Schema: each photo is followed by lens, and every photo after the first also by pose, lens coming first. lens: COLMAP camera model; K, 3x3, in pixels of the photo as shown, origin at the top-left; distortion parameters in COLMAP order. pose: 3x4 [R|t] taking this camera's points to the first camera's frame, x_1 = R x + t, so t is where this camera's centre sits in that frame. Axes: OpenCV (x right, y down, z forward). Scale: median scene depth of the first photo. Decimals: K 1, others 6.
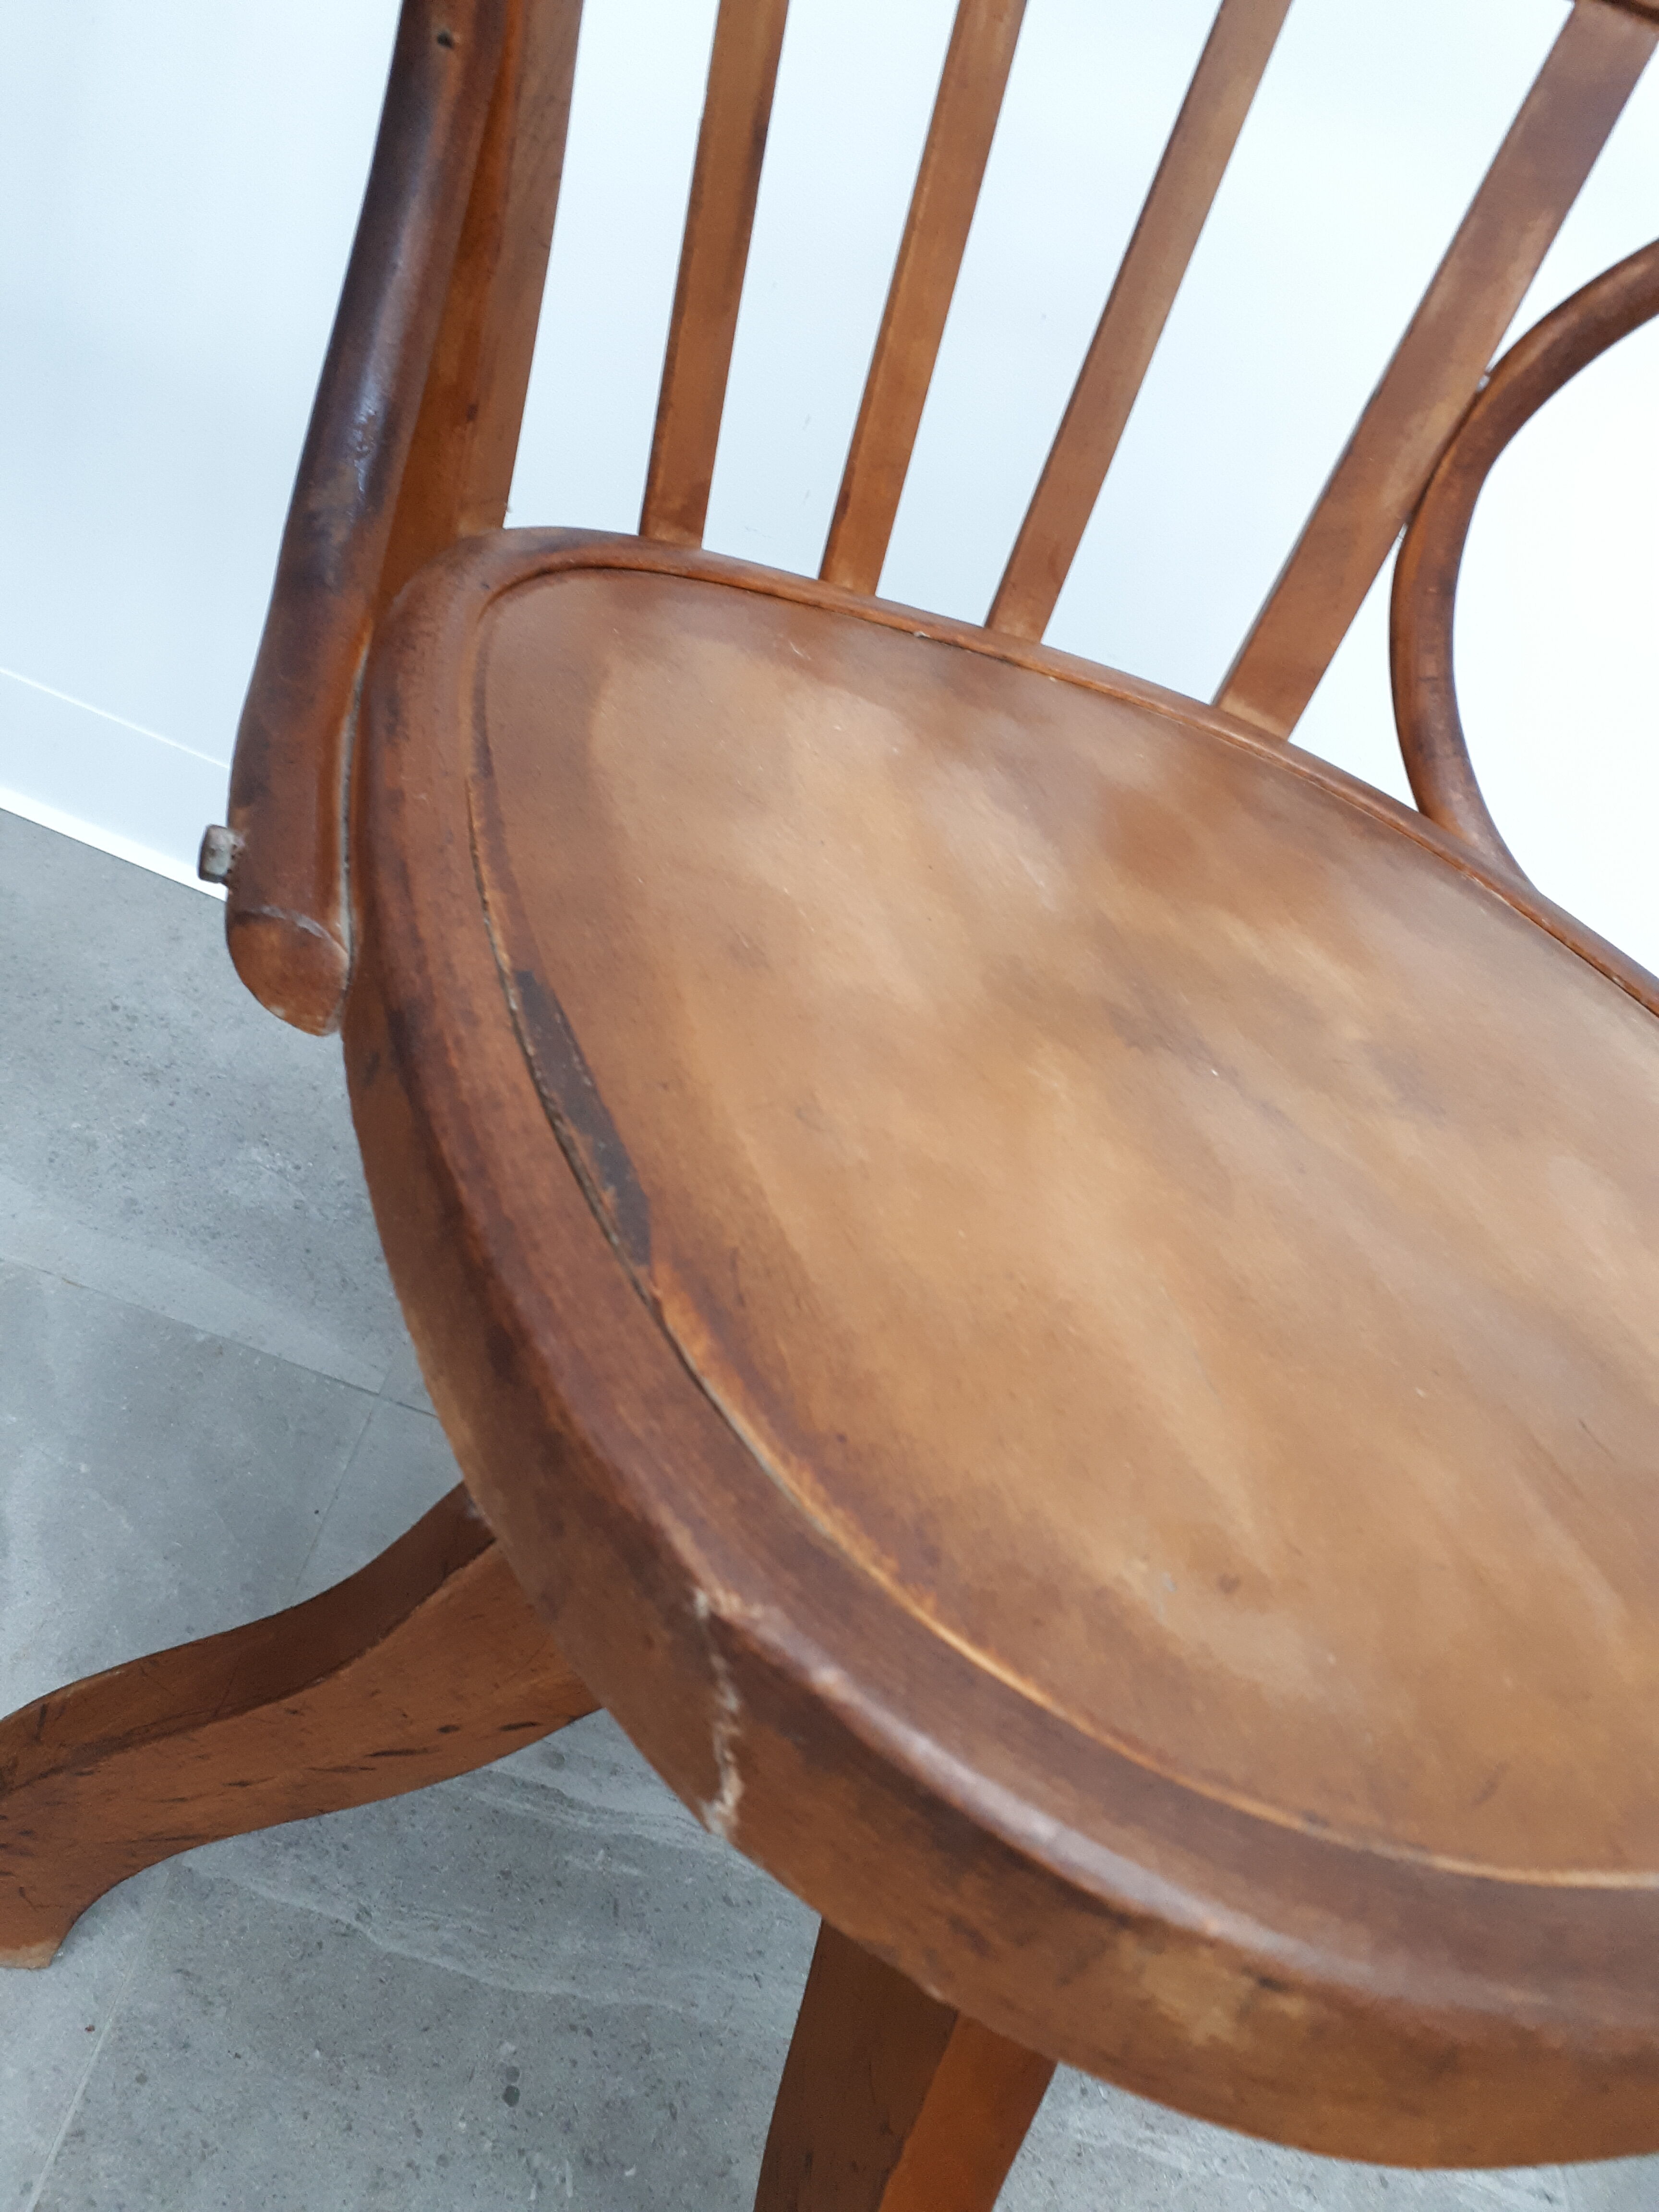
lens RADIAL K [[1774.3, 0, 842.5], [0, 1774.3, 1089.0], [0, 0, 1]] dist [0.075652, -0.124961]
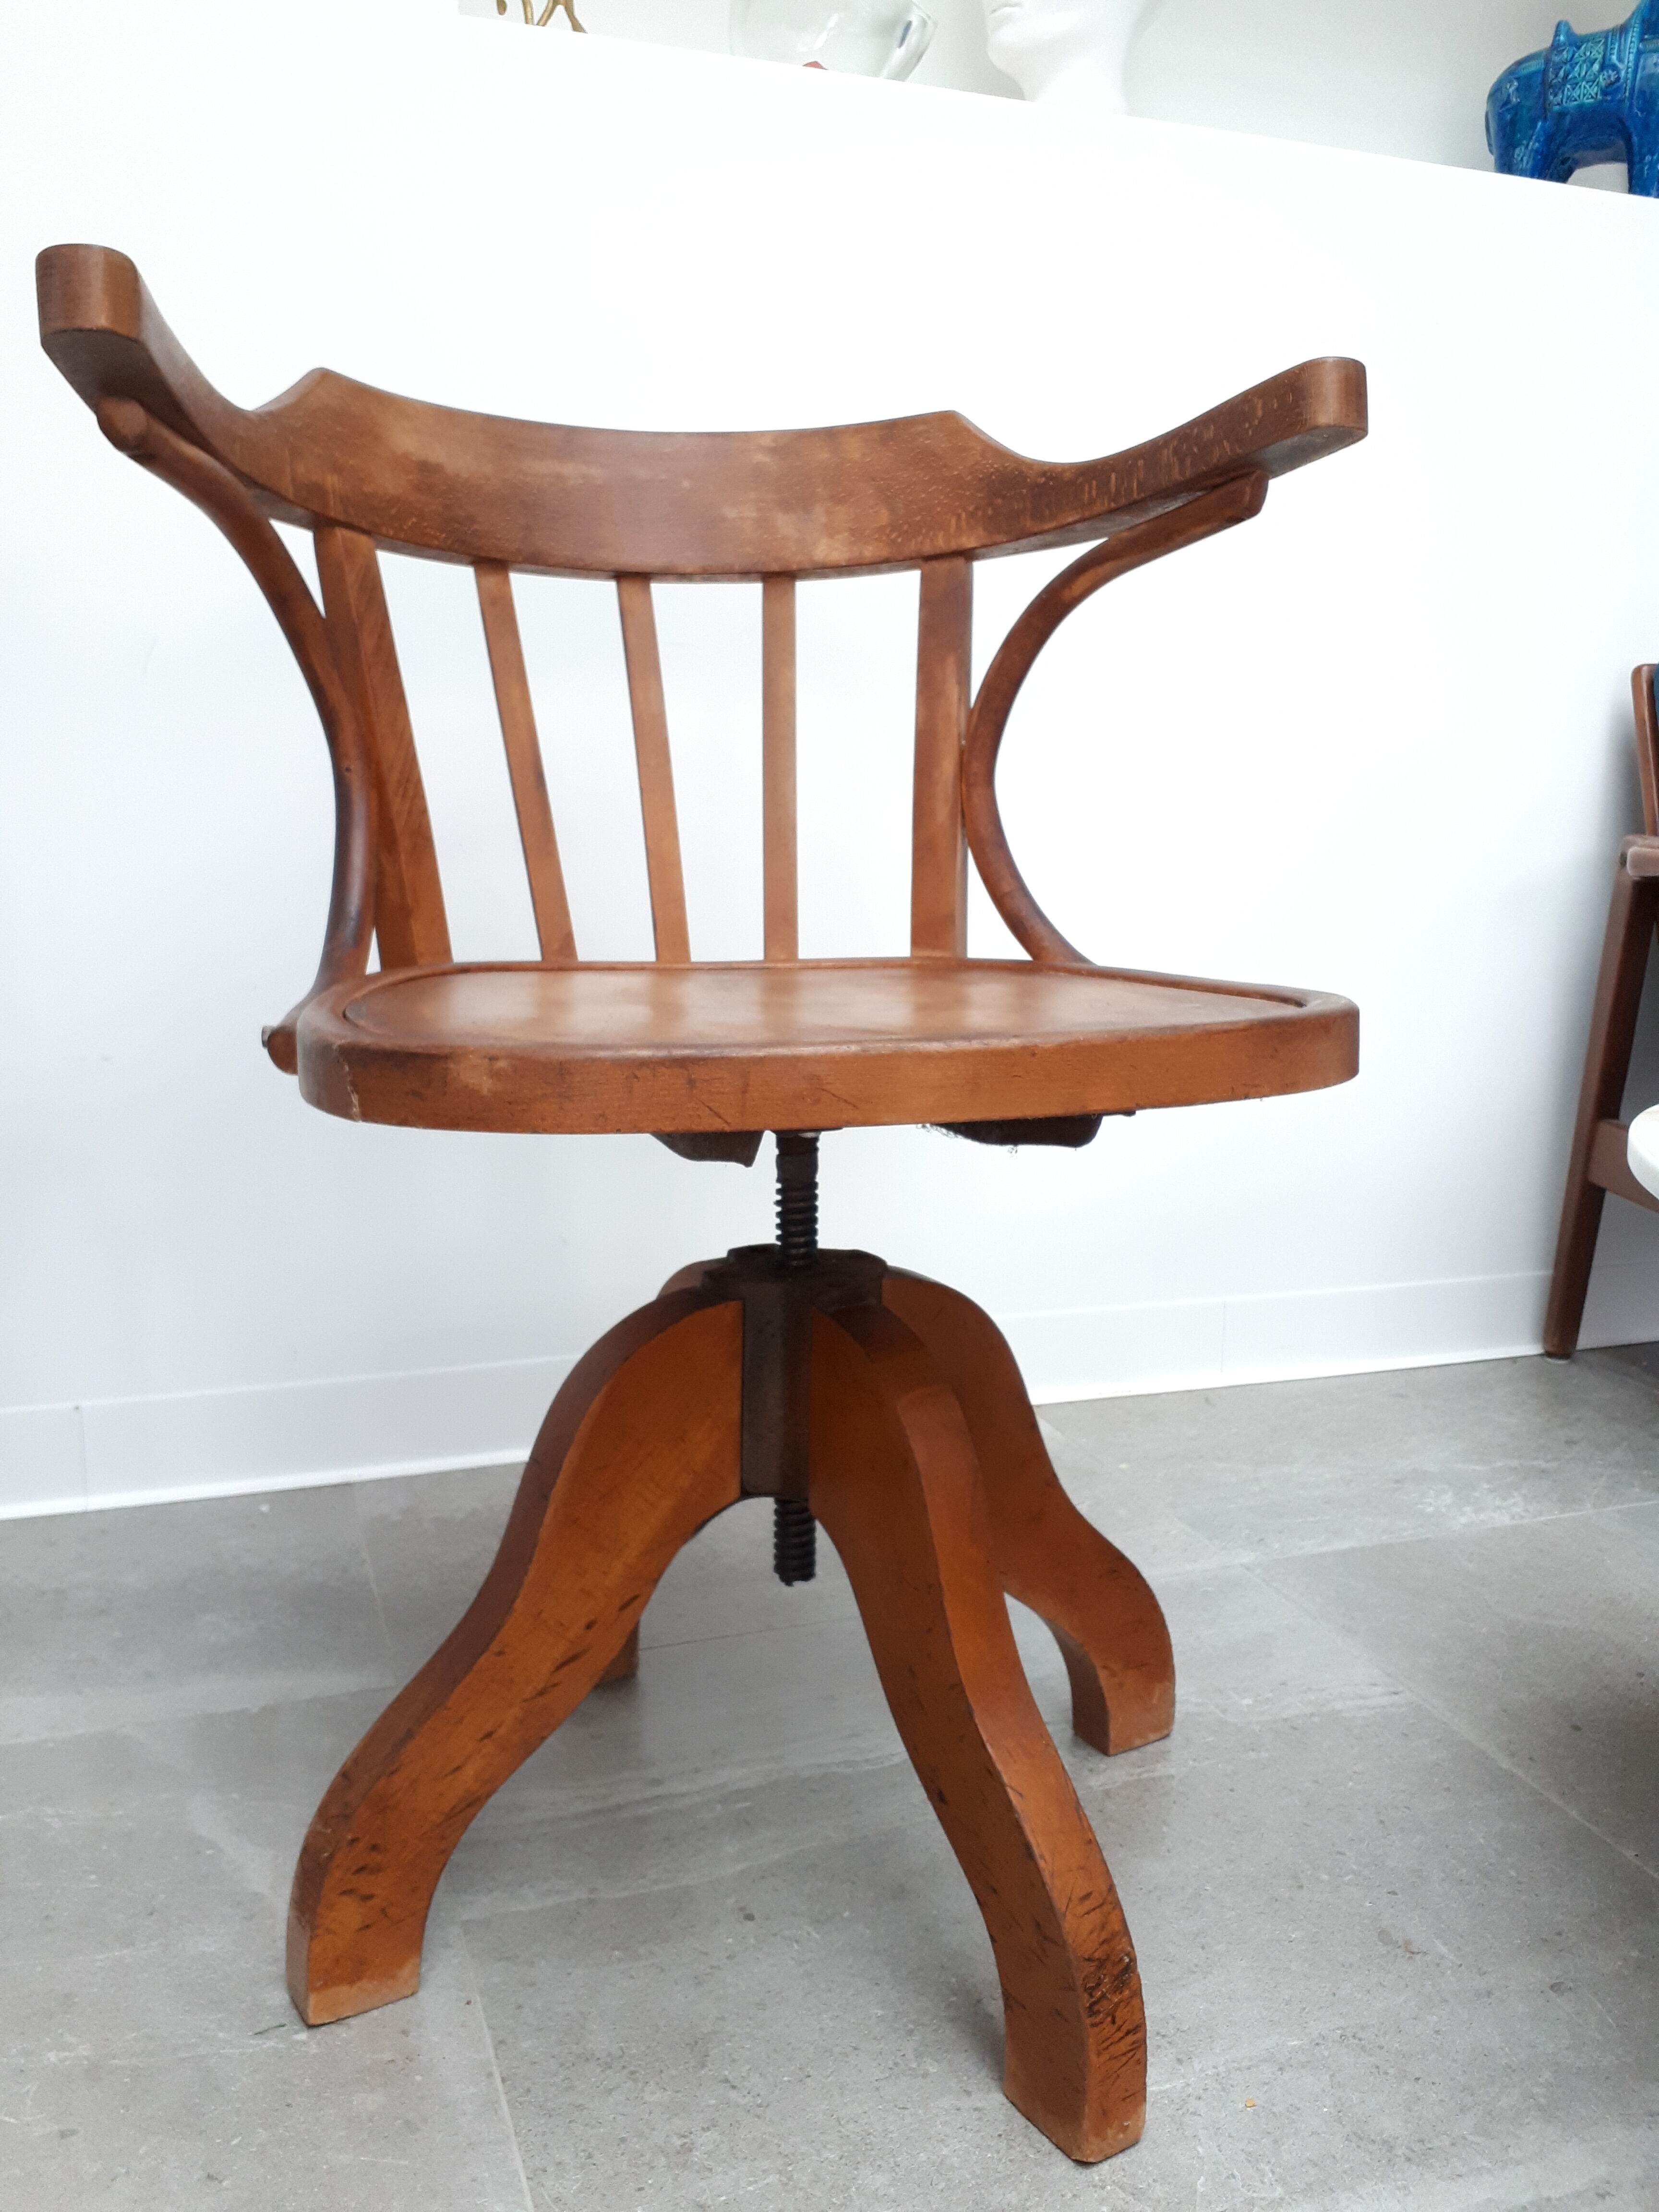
lens RADIAL K [[1774.3, 0, 842.5], [0, 1774.3, 1089.0], [0, 0, 1]] dist [0.075652, -0.124961]
pose [[0.834472, -0.451809, 0.315475, -0.237903], [0.529545, 0.815861, -0.232277, 0.340713], [-0.152439, 0.360887, 0.920067, -0.488141]]
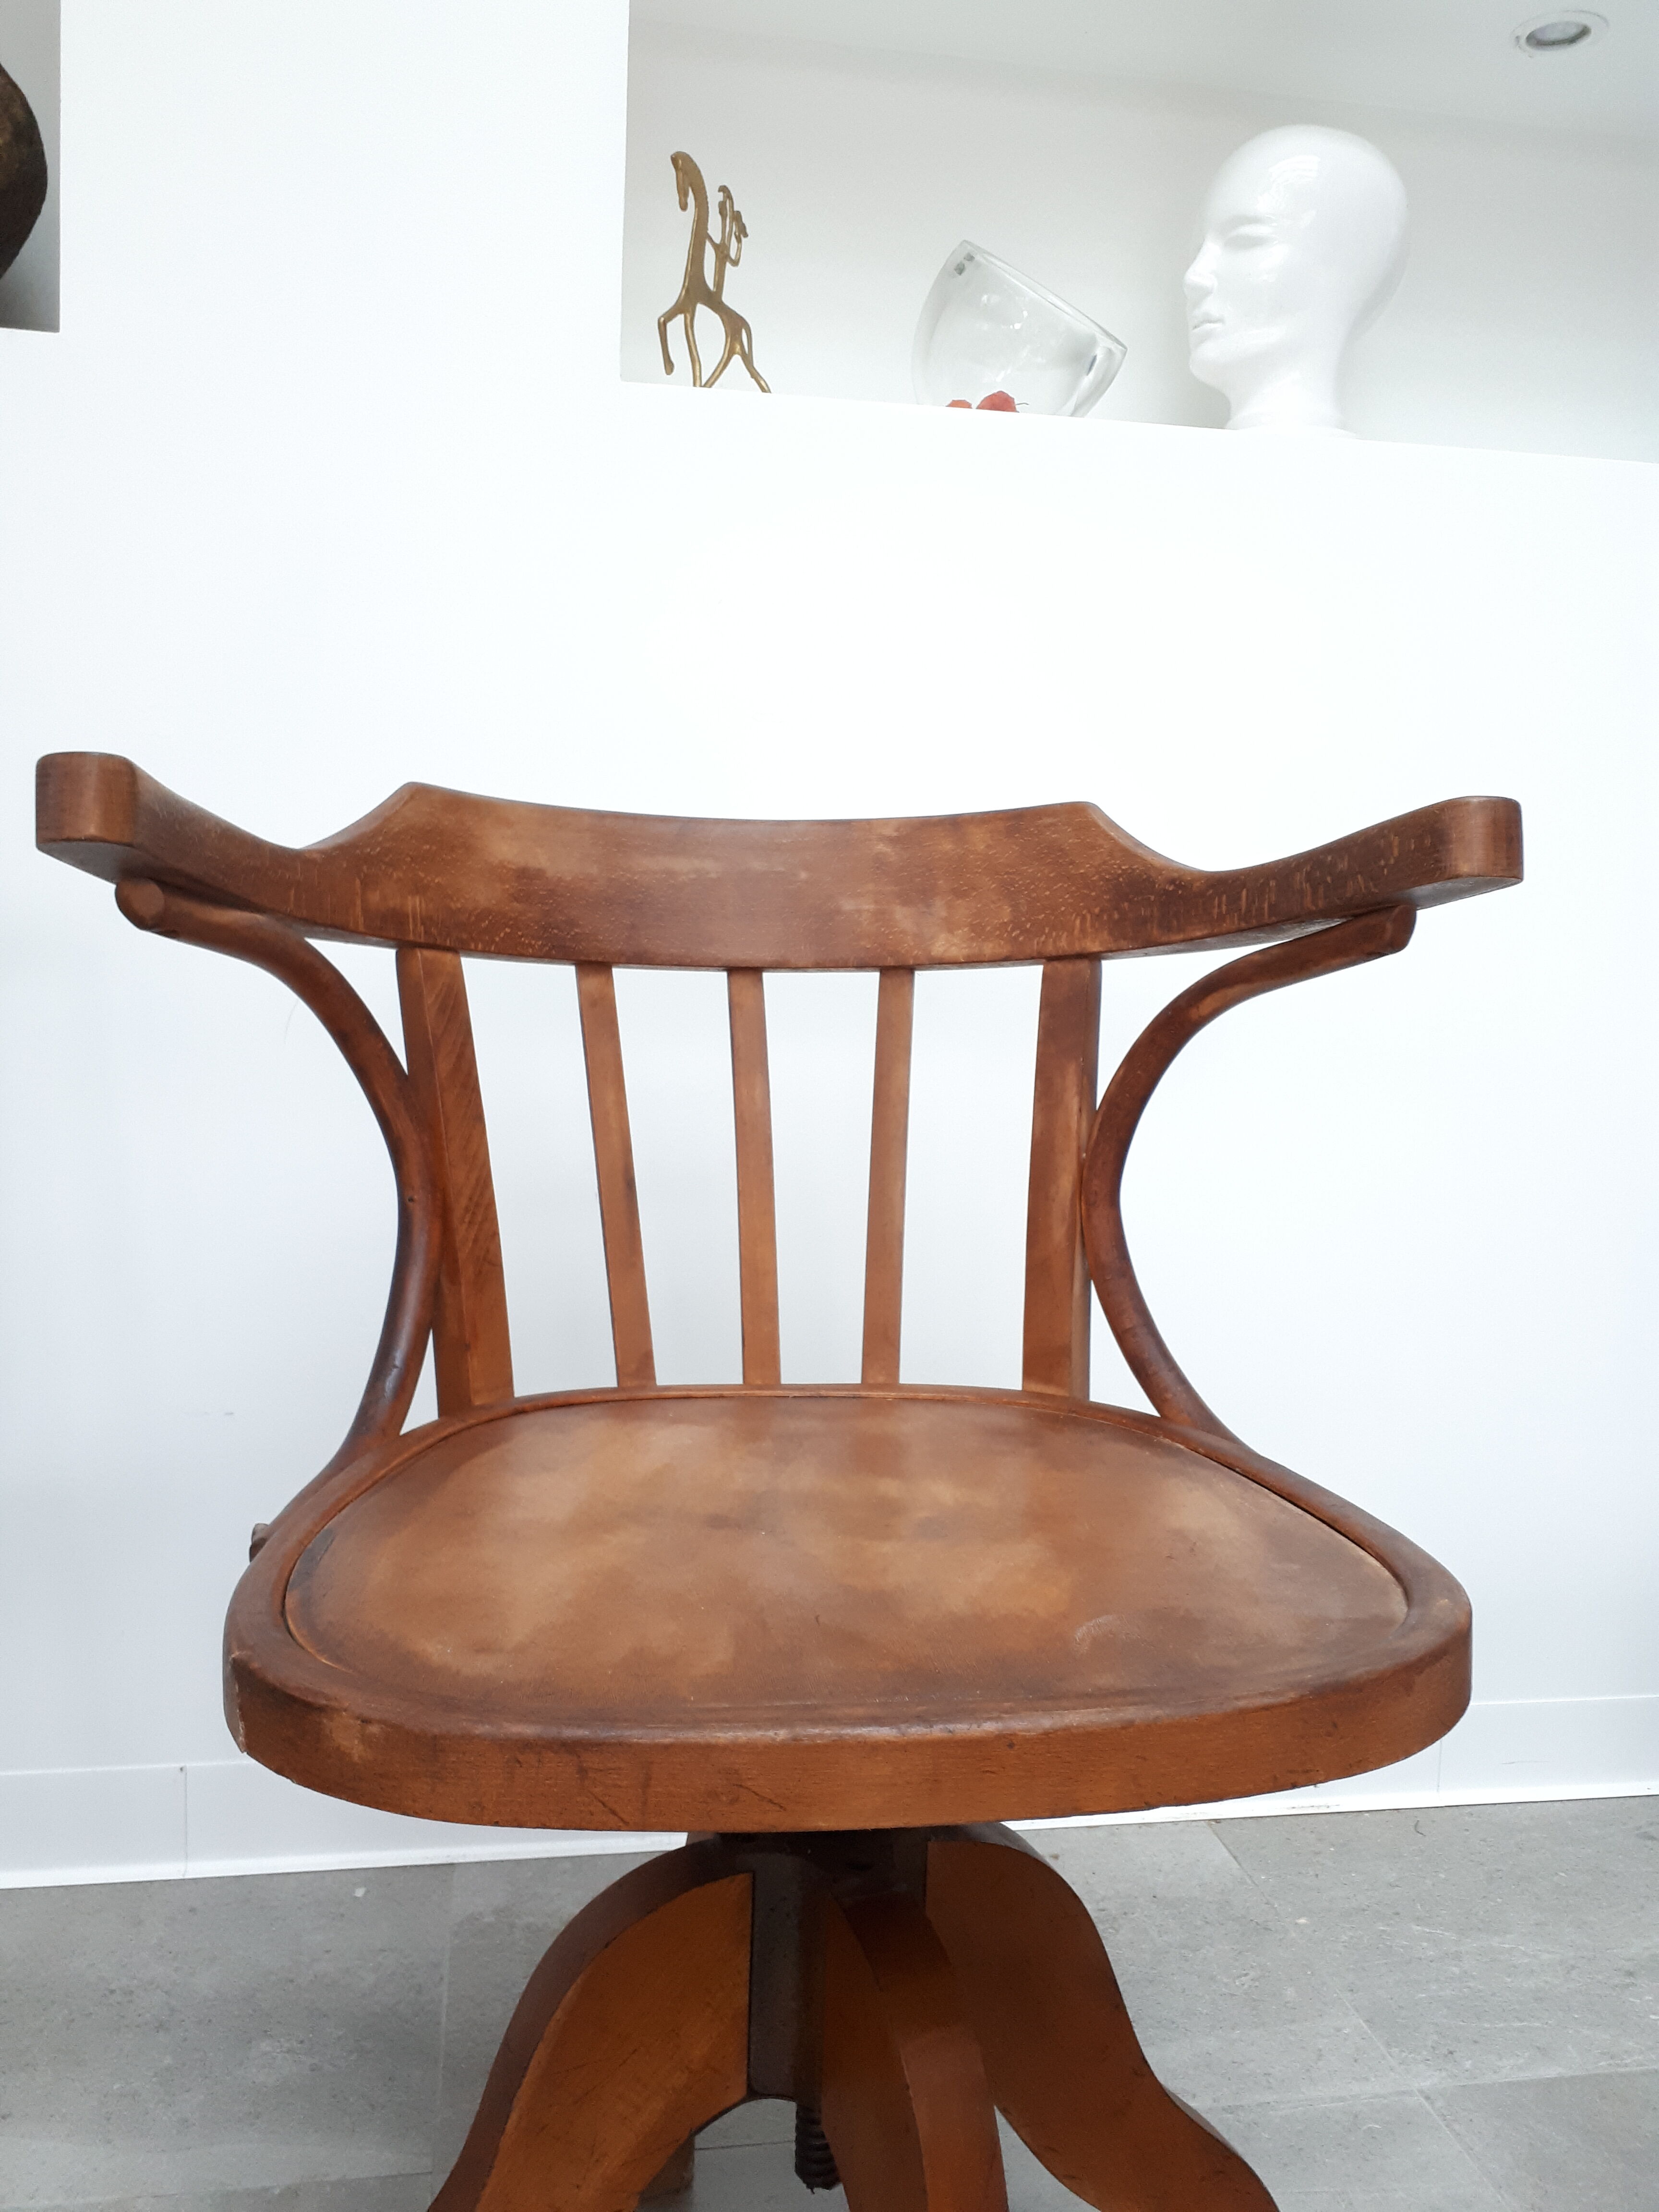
lens RADIAL K [[1749.3, 0, 829.5], [0, 1749.3, 1106.0], [0, 0, 1]] dist [0.080980, -0.121338]
pose [[0.893412, -0.400722, 0.203070, 0.028613], [0.449149, 0.805819, -0.385903, 0.202133], [-0.008997, 0.435979, 0.899912, -0.451993]]
